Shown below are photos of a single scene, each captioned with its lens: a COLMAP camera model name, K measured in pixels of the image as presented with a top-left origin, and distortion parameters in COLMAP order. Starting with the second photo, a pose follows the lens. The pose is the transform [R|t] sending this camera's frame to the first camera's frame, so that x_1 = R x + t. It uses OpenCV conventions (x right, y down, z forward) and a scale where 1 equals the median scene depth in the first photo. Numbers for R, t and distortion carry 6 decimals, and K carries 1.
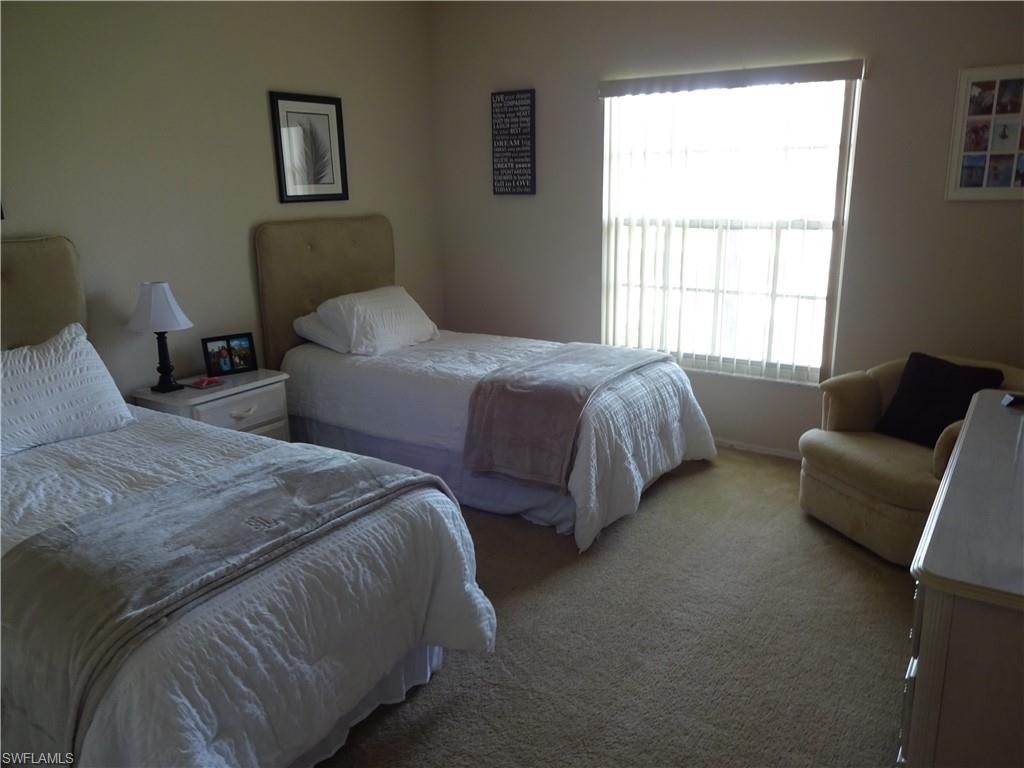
lens RADIAL K [[760.7, 0, 515.5], [0, 760.7, 384.7], [0, 0, 1]] dist [-0.008313, 0.005923]
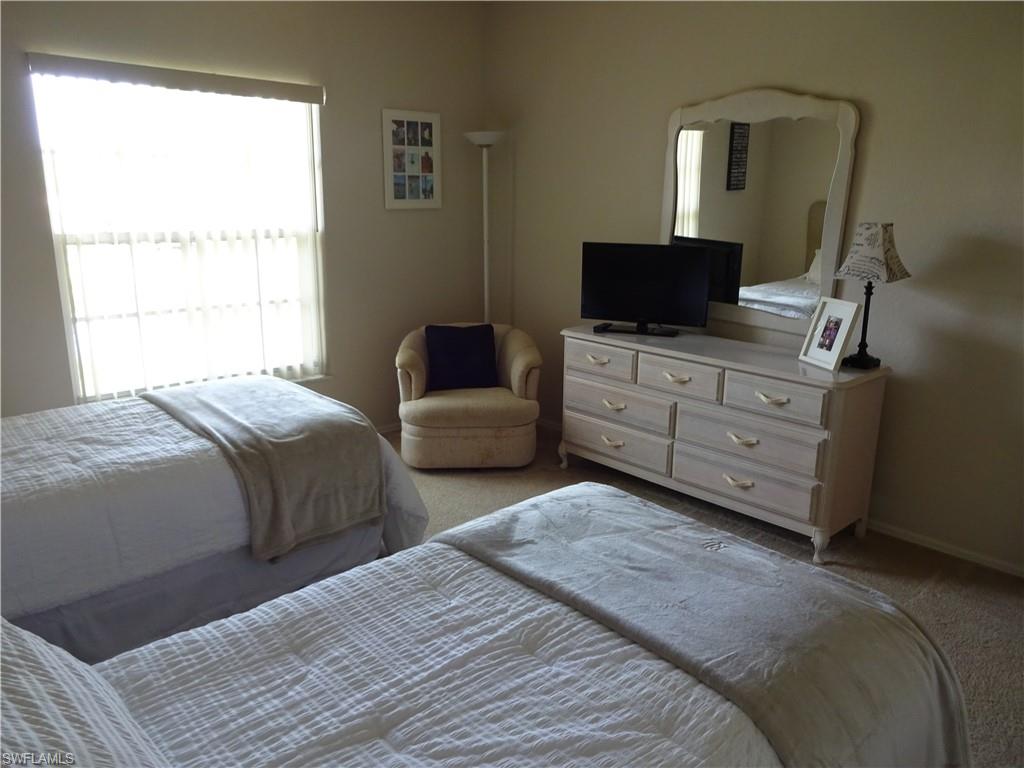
lens RADIAL K [[760.7, 0, 515.3], [0, 760.7, 383.9], [0, 0, 1]] dist [-0.008313, 0.005923]
pose [[0.246831, -0.221989, 0.943290, -0.688028], [0.233659, 0.958322, 0.164384, -0.126131], [-0.940467, 0.179833, 0.288414, 0.501041]]
